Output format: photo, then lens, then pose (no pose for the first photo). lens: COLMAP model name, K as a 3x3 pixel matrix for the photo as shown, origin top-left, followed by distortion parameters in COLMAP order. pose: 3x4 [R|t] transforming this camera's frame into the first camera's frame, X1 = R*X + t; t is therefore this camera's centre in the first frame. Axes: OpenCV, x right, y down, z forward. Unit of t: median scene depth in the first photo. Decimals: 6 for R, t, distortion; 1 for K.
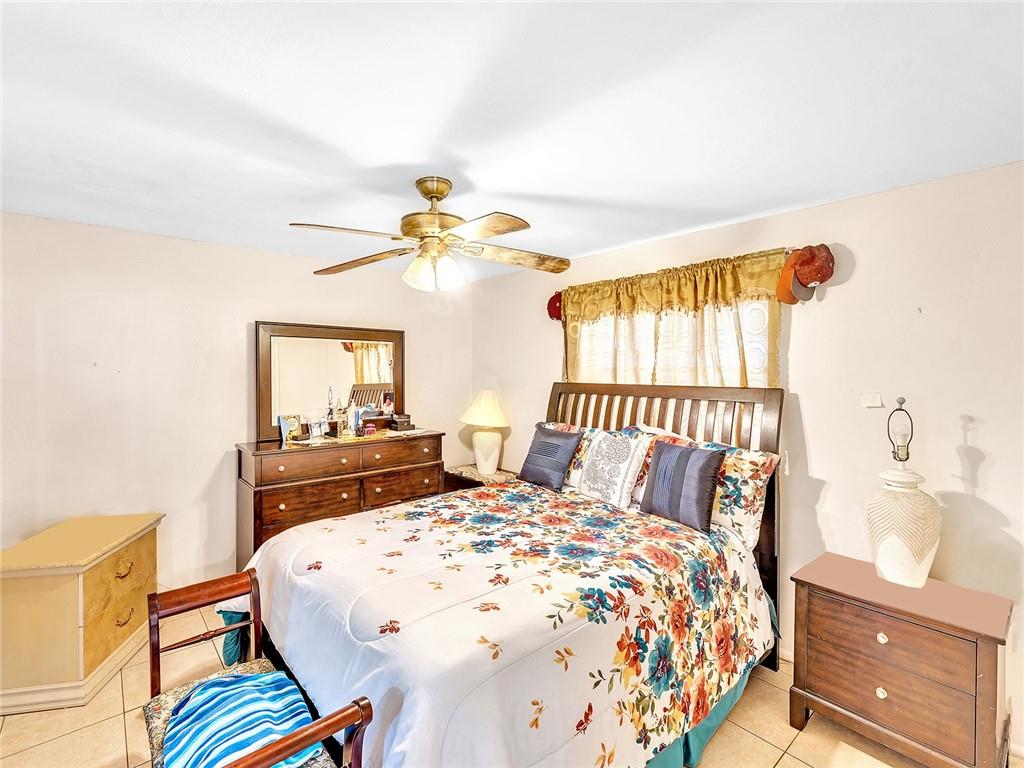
lens RADIAL K [[473.9, 0, 515.0], [0, 473.9, 379.2], [0, 0, 1]] dist [-0.000239, -0.000371]
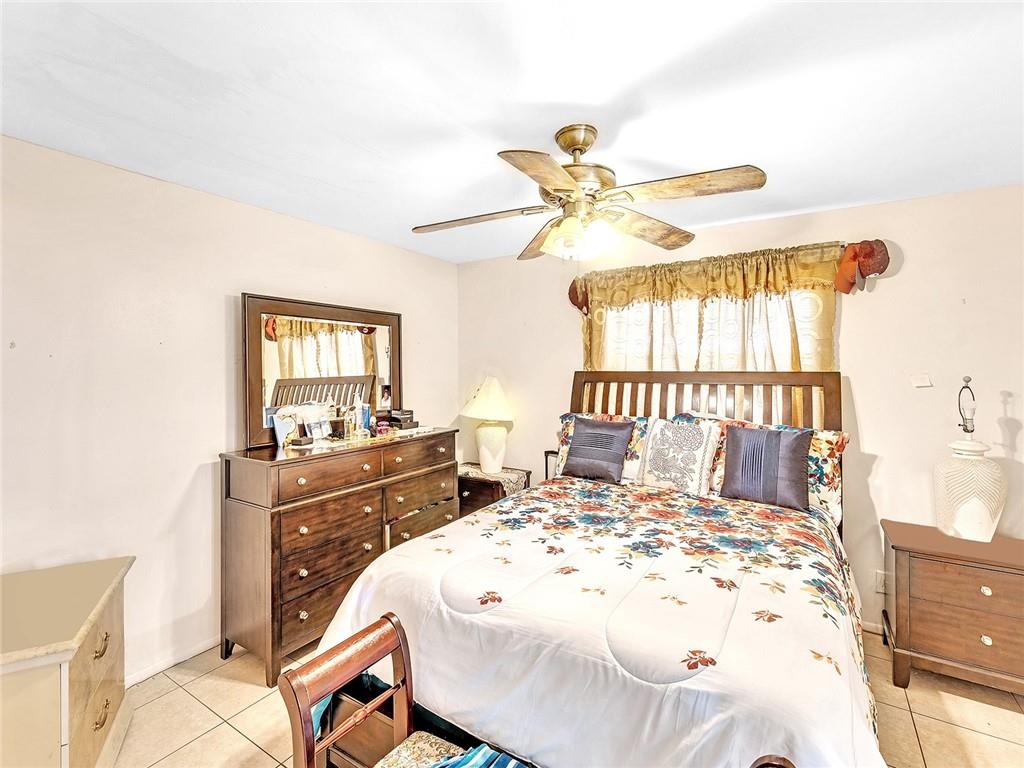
lens RADIAL K [[473.9, 0, 518.1], [0, 473.9, 373.0], [0, 0, 1]] dist [-0.000239, -0.000371]
pose [[0.959300, -0.007455, 0.282289, -0.439574], [0.009666, 0.999933, -0.006442, 0.022335], [-0.282222, 0.008908, 0.959308, 0.175433]]
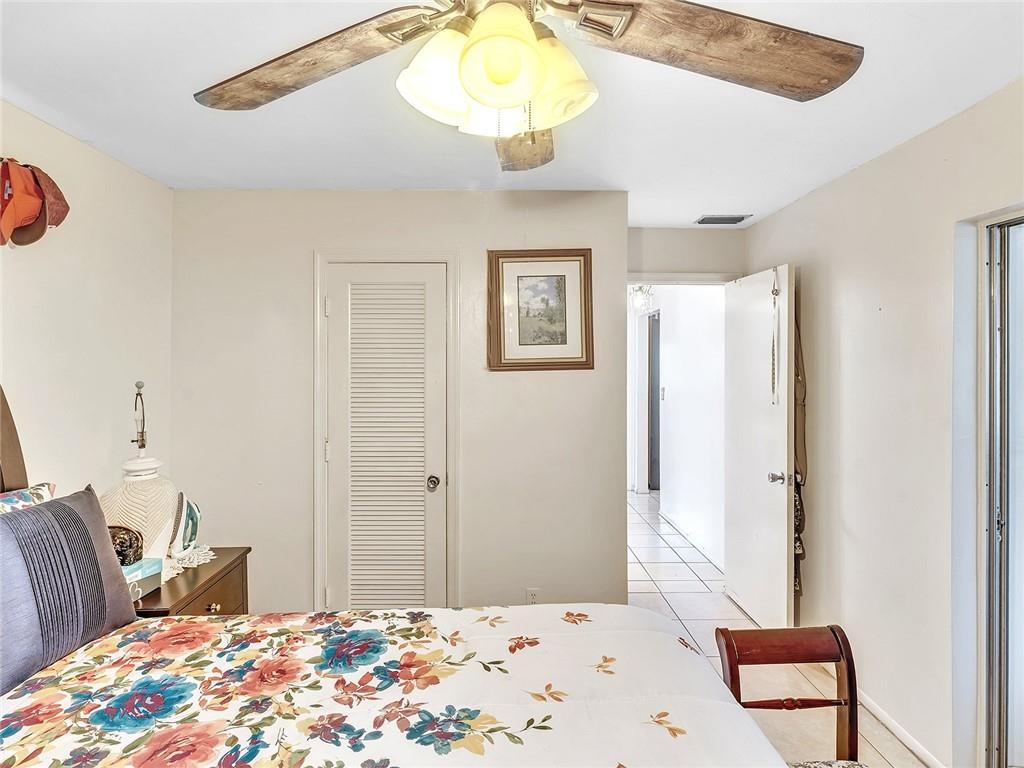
lens RADIAL K [[555.6, 0, 506.1], [0, 555.6, 358.6], [0, 0, 1]] dist [-0.007333, -0.000436]
pose [[-0.757390, 0.002671, 0.652958, -0.378306], [0.013748, 0.999835, 0.011856, -0.007875], [-0.652818, 0.017956, -0.757302, 1.109830]]
